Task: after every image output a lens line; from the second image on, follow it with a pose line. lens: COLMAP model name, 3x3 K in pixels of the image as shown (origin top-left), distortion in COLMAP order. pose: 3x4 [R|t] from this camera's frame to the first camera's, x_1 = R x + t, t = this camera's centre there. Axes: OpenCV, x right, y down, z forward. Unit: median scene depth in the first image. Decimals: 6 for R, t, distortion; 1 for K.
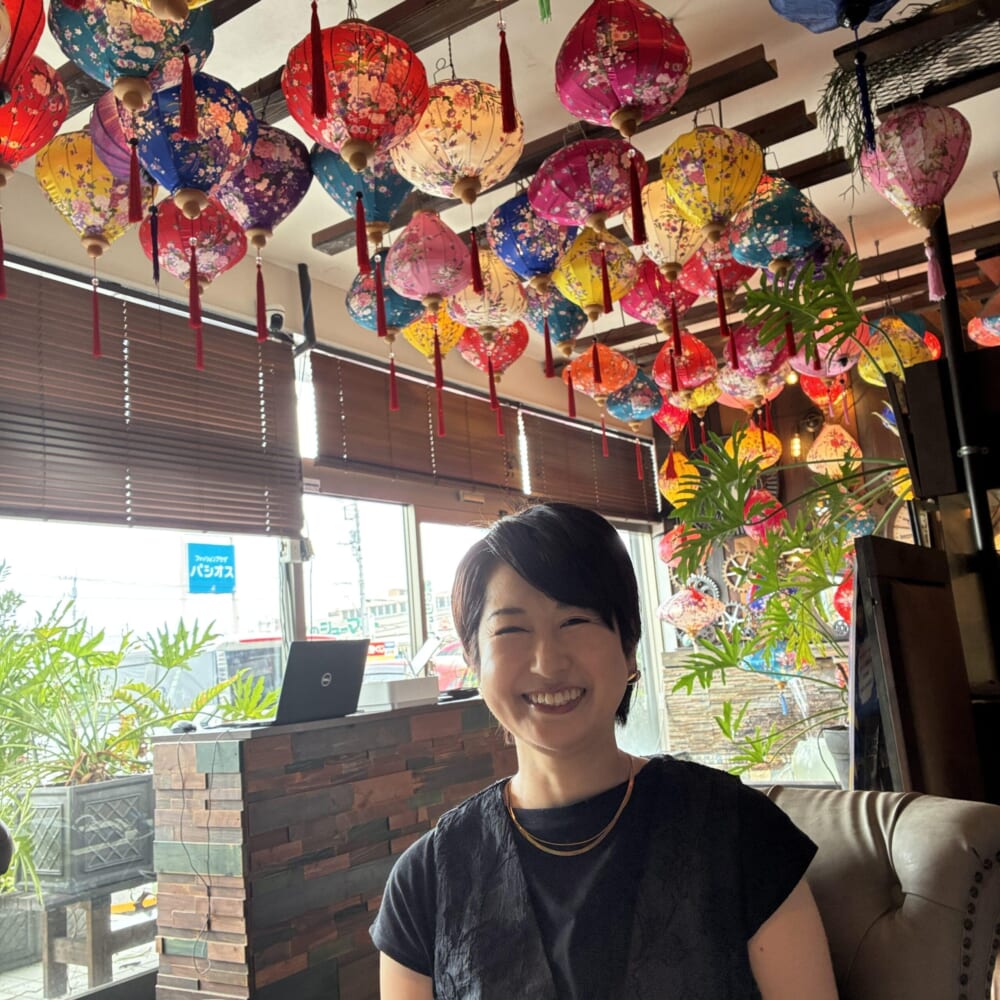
lens RADIAL K [[1023.0, 0, 500.6], [0, 1023.0, 500.0], [0, 0, 1]] dist [0.027672, 0.000000]
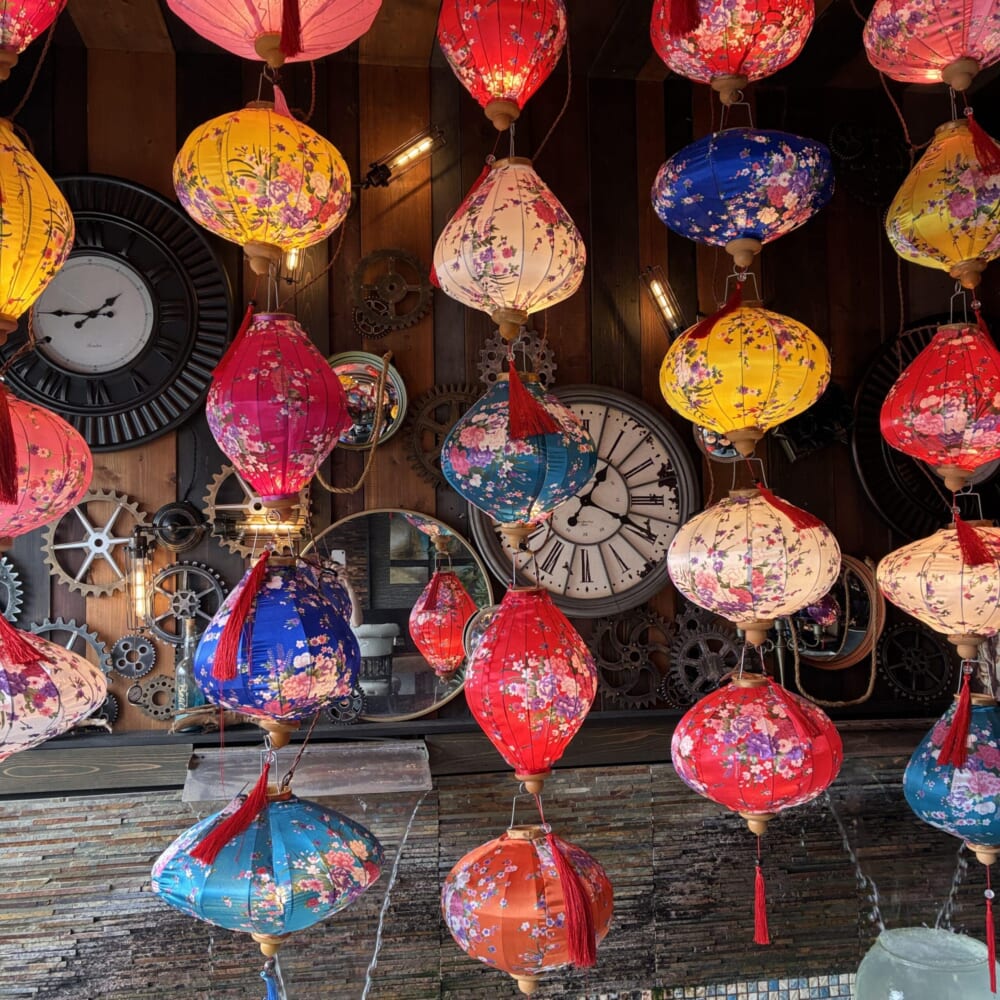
lens RADIAL K [[1023.0, 0, 496.9], [0, 1023.0, 501.1], [0, 0, 1]] dist [0.027672, 0.000000]
pose [[0.723337, 0.099204, 0.683332, 0.080992], [-0.146159, 0.989199, 0.011107, 0.029105], [-0.674849, -0.107909, 0.730023, 0.625909]]
